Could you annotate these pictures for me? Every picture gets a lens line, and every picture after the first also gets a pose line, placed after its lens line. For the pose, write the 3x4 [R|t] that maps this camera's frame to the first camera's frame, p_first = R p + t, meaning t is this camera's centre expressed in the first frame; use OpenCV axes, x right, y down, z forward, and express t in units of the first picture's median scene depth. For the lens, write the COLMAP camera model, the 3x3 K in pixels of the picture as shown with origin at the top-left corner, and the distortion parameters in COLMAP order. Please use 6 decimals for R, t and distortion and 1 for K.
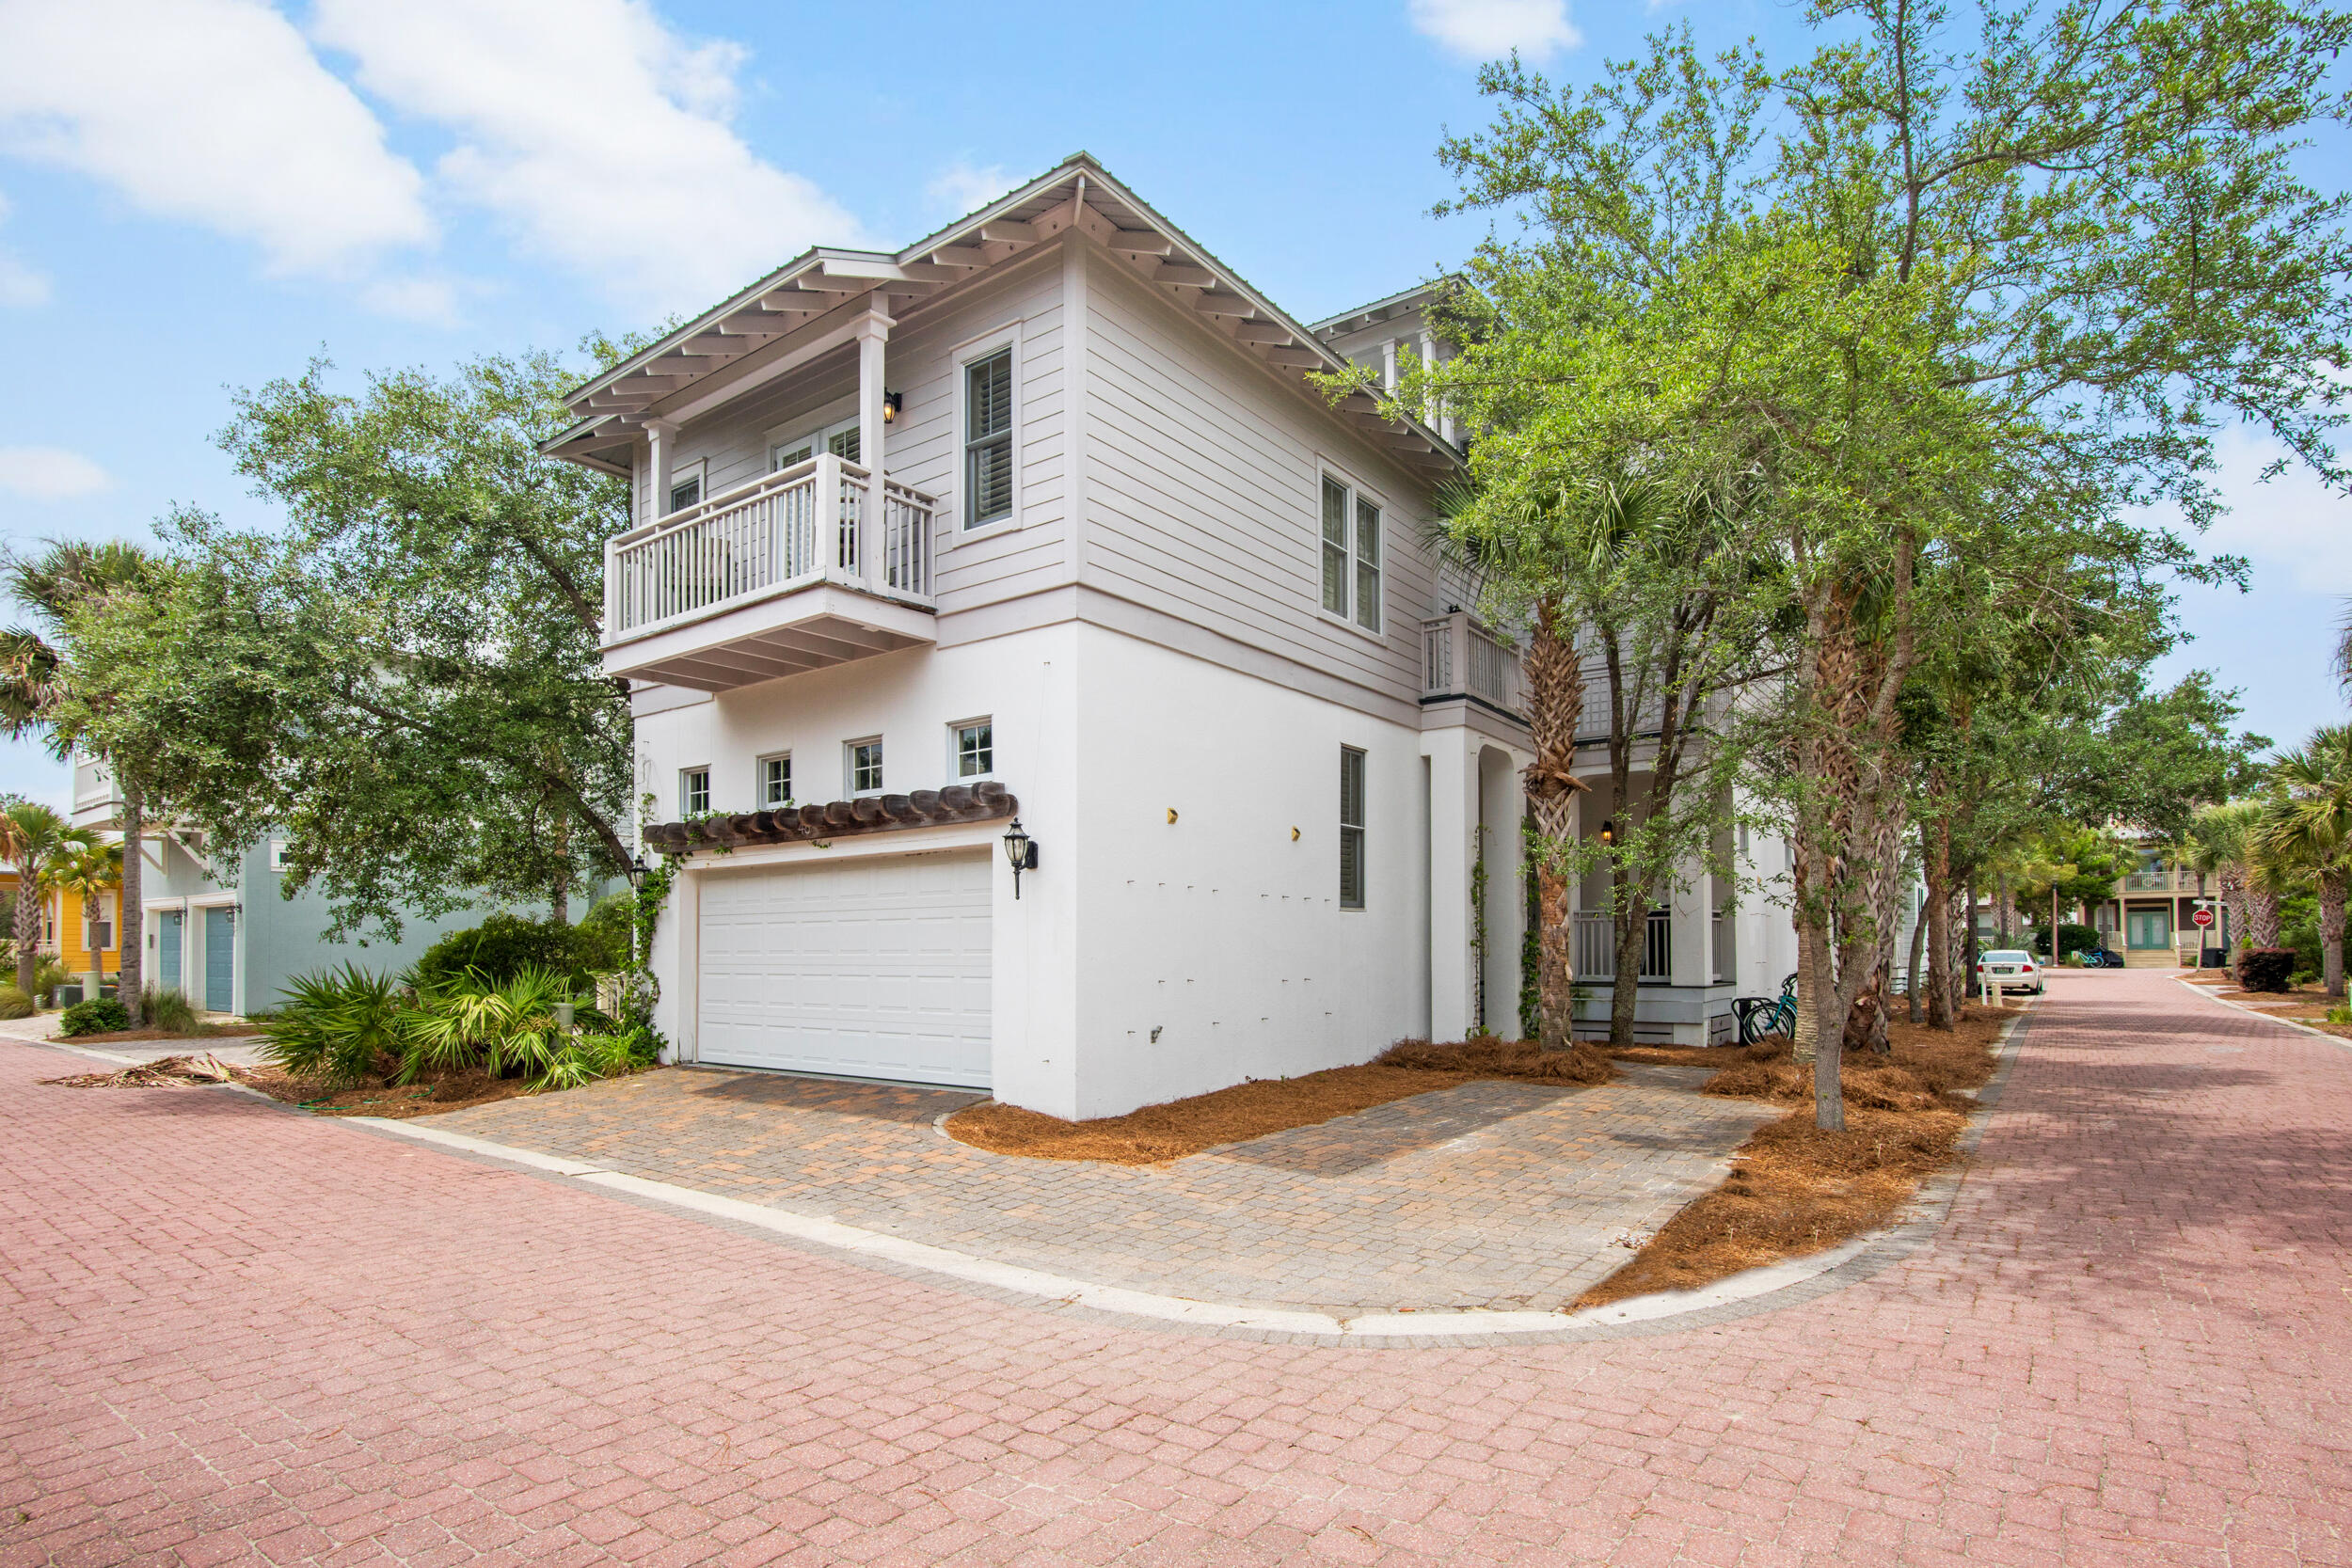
lens RADIAL K [[1177.6, 0, 1173.4], [0, 1177.6, 862.6], [0, 0, 1]] dist [-0.023412, -0.000313]
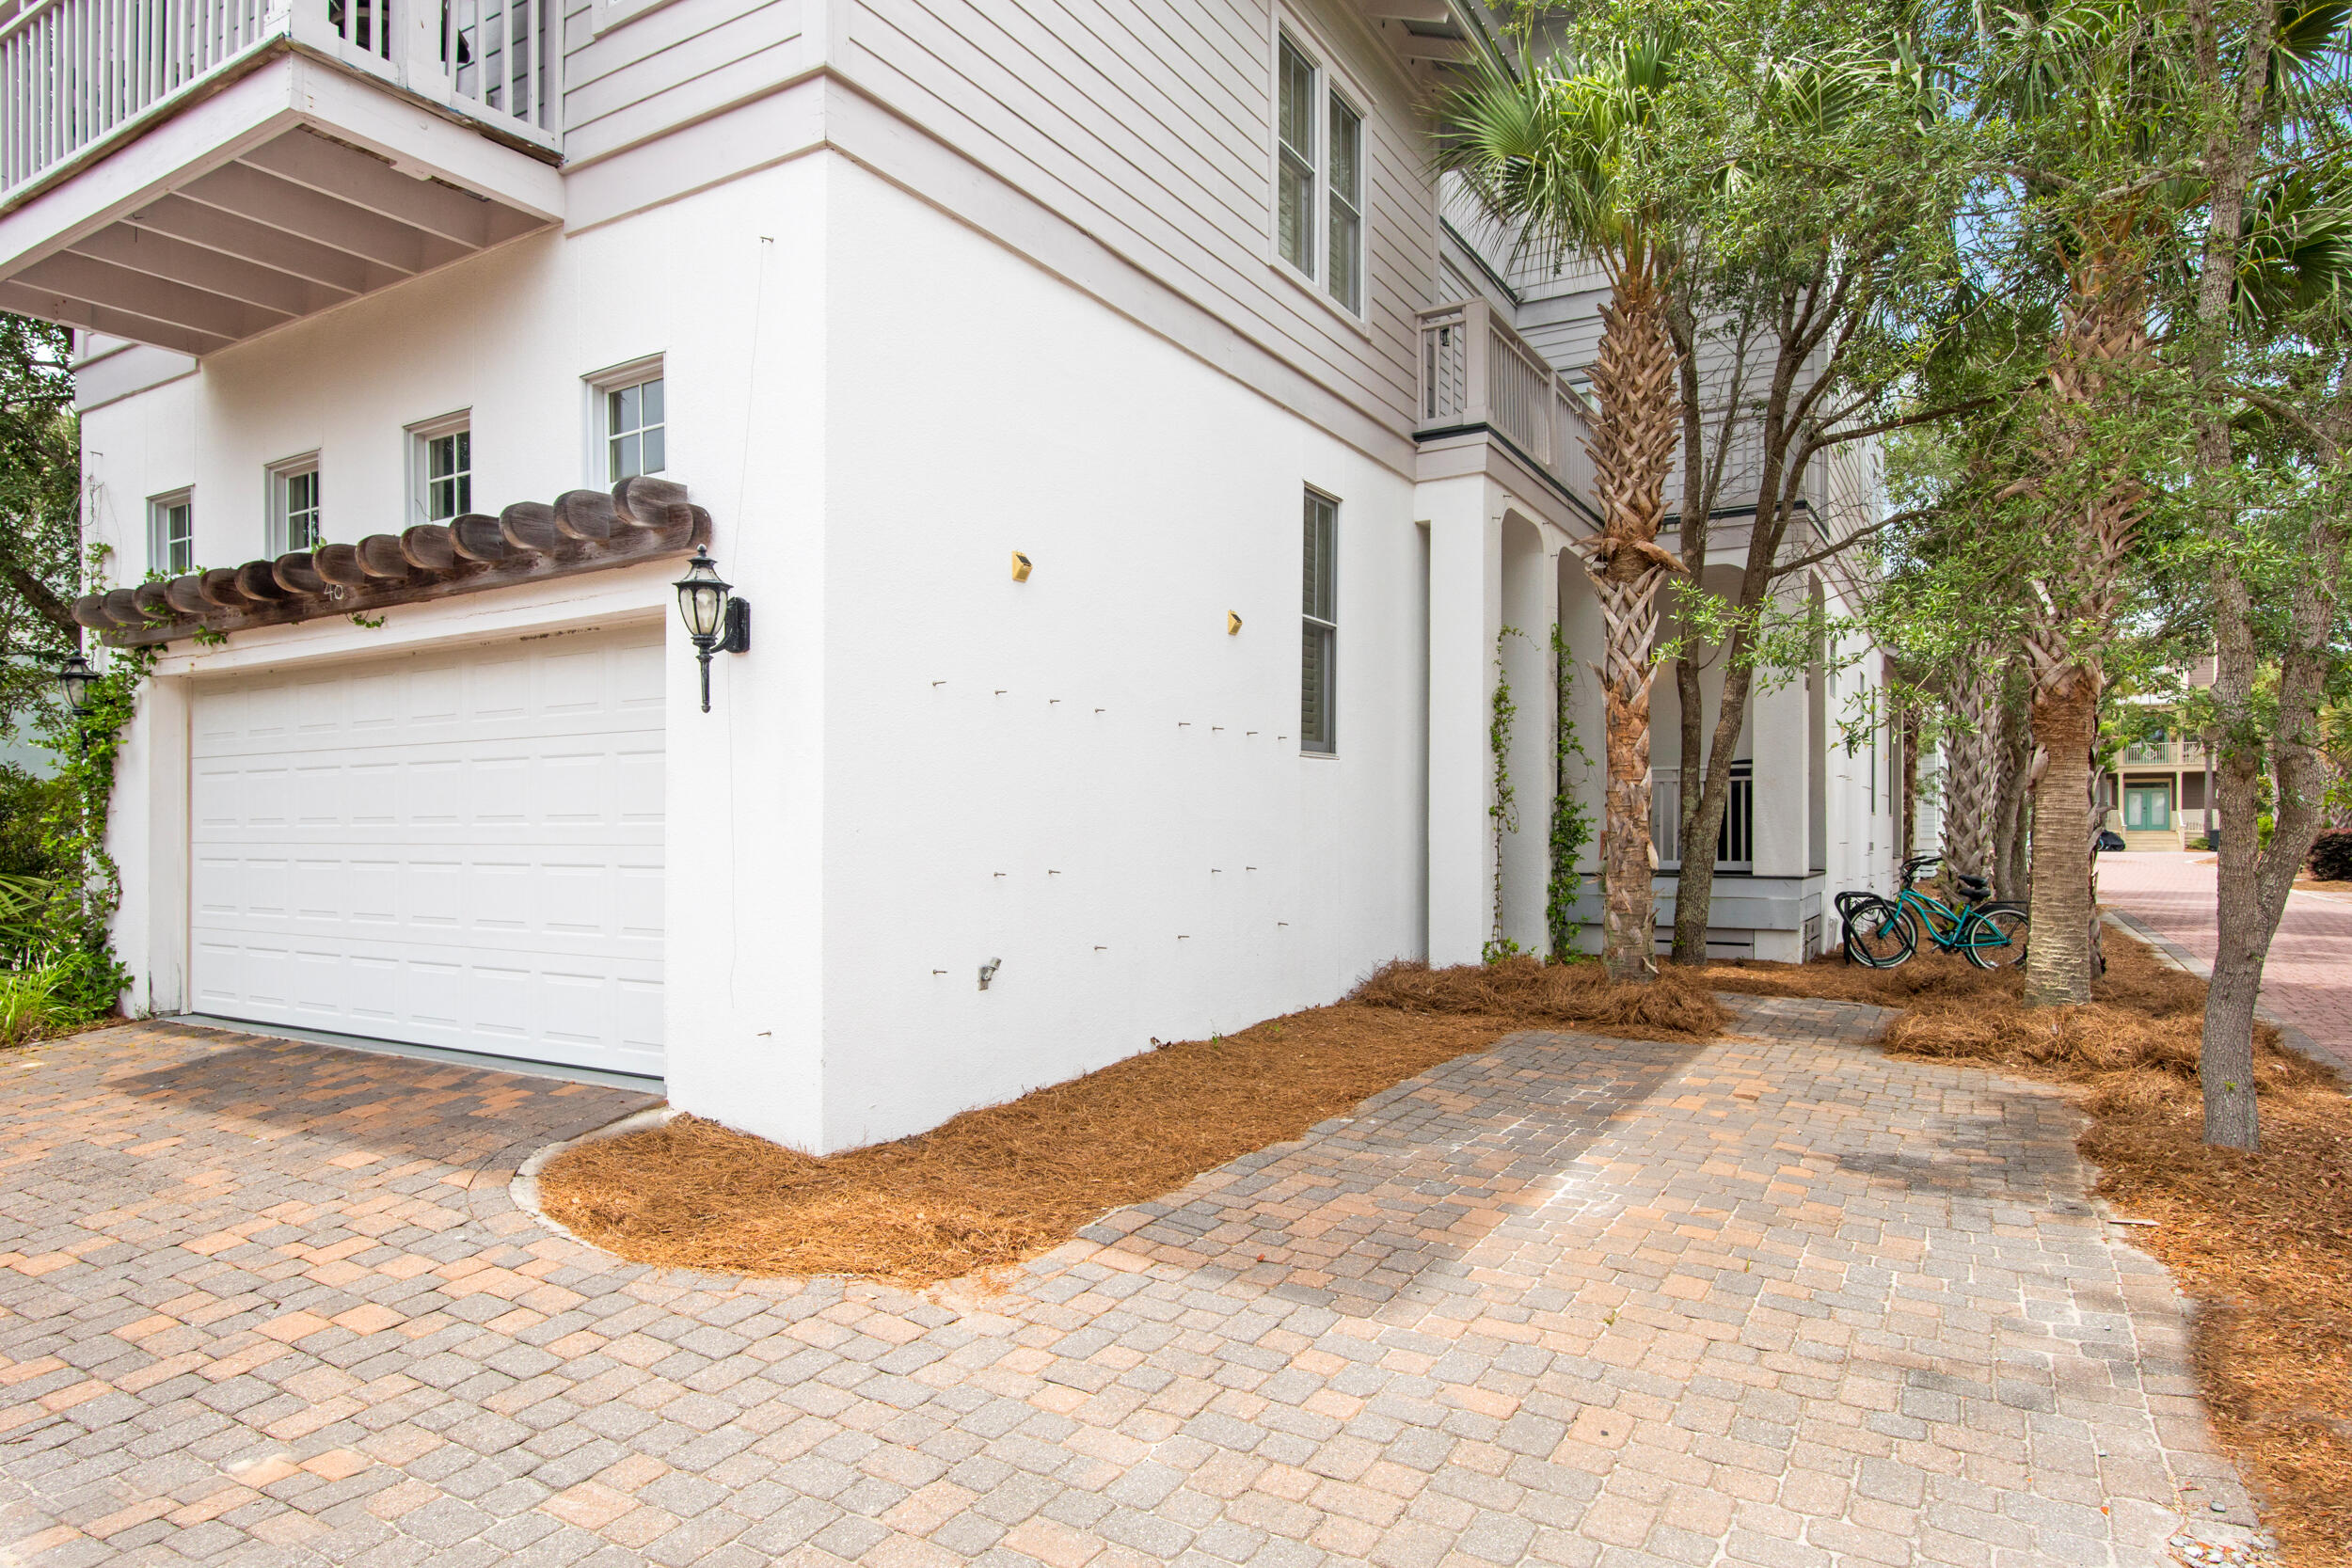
lens RADIAL K [[1368.3, 0, 1178.3], [0, 1368.3, 821.7], [0, 0, 1]] dist [-0.019325, 0.000022]
pose [[0.994589, 0.002668, 0.103857, 0.005520], [-0.009847, 0.997591, 0.068672, 0.031158], [-0.103424, -0.069323, 0.992219, 0.349284]]
